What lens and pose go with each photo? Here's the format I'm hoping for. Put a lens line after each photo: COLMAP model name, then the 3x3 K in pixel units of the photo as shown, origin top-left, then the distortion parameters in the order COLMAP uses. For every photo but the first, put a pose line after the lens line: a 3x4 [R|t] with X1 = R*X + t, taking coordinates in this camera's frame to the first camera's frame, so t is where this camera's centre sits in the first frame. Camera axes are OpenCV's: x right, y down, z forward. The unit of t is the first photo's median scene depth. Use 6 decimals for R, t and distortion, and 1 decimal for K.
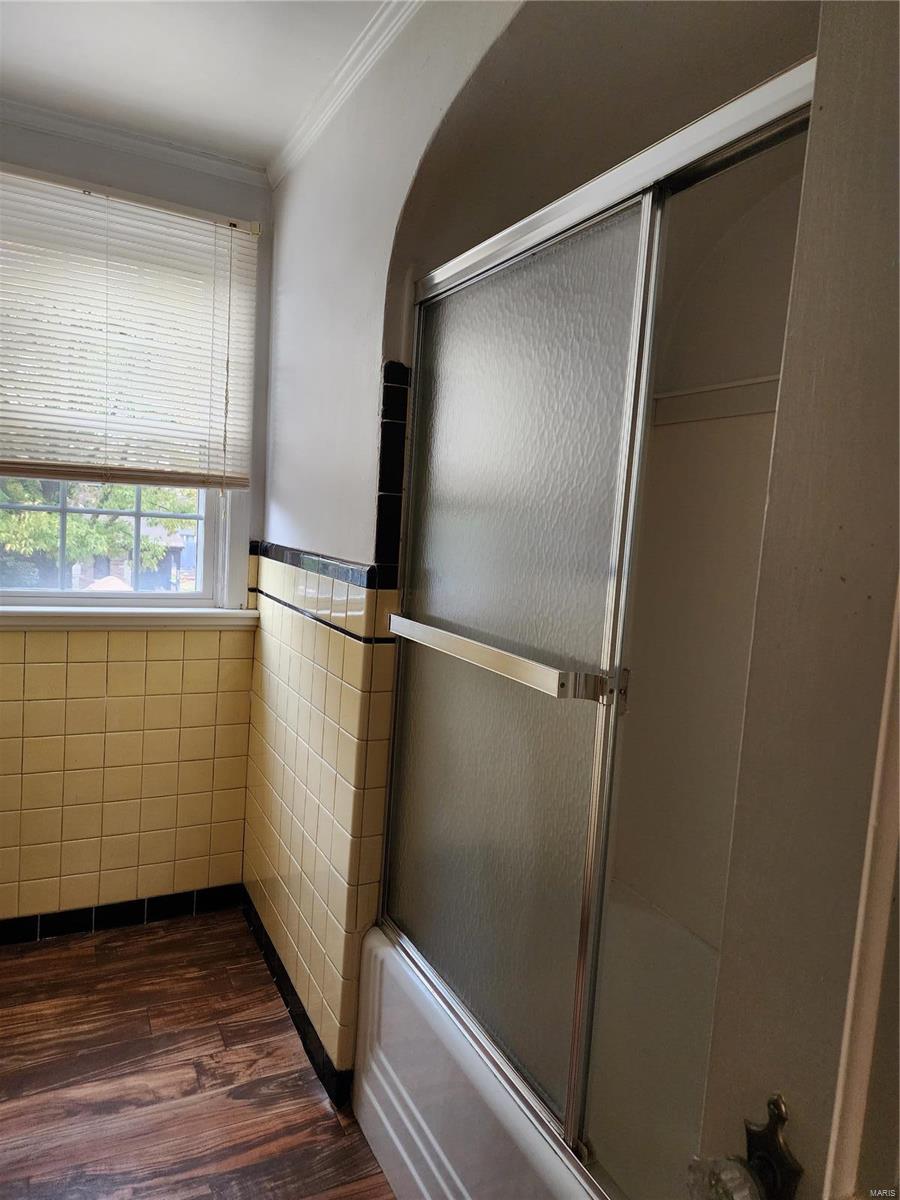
lens RADIAL K [[807.6, 0, 455.1], [0, 807.6, 599.7], [0, 0, 1]] dist [0.080597, -0.072782]
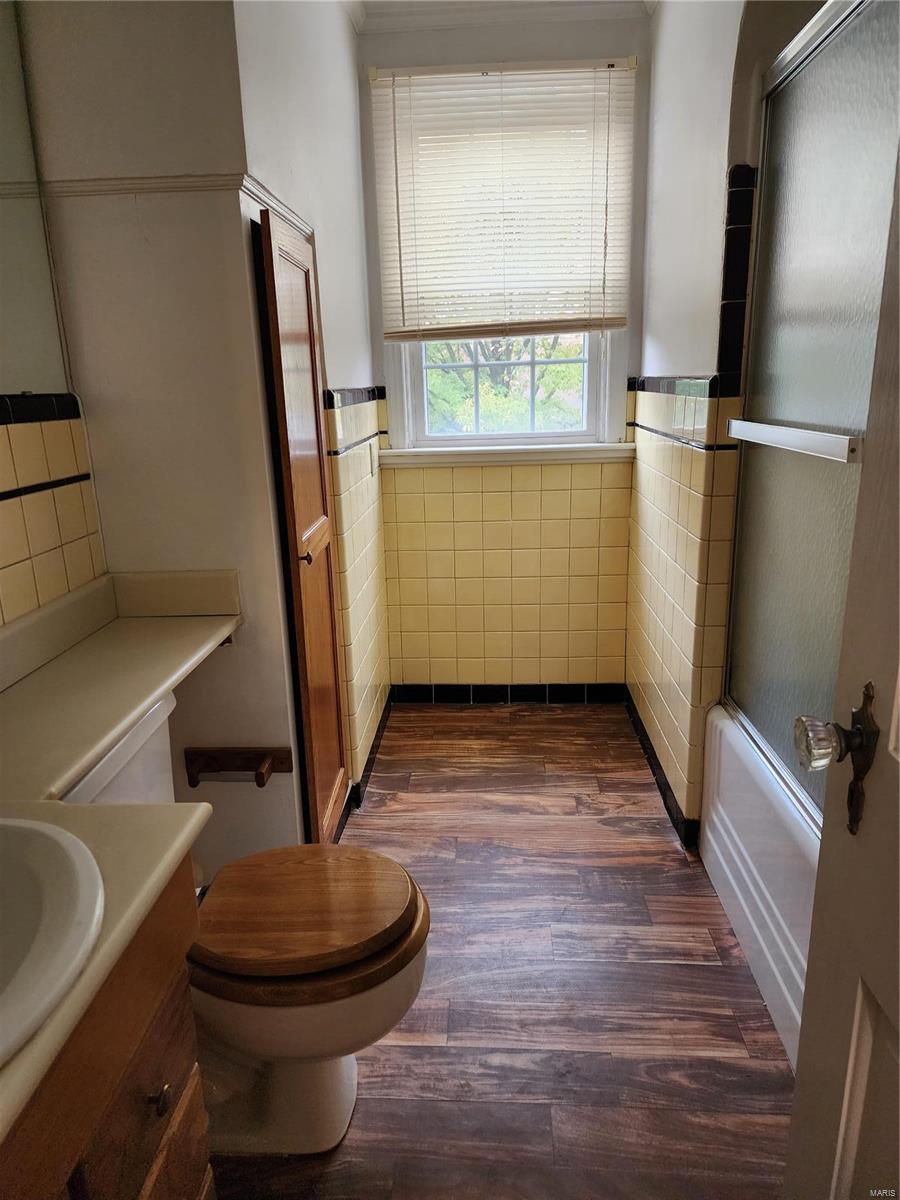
lens RADIAL K [[805.8, 0, 450.0], [0, 805.8, 600.0], [0, 0, 1]] dist [0.083214, -0.083634]
pose [[0.863828, 0.040368, -0.502167, 0.122464], [0.037450, 0.988881, 0.143915, 0.068685], [0.502393, -0.143124, 0.852712, -0.111144]]
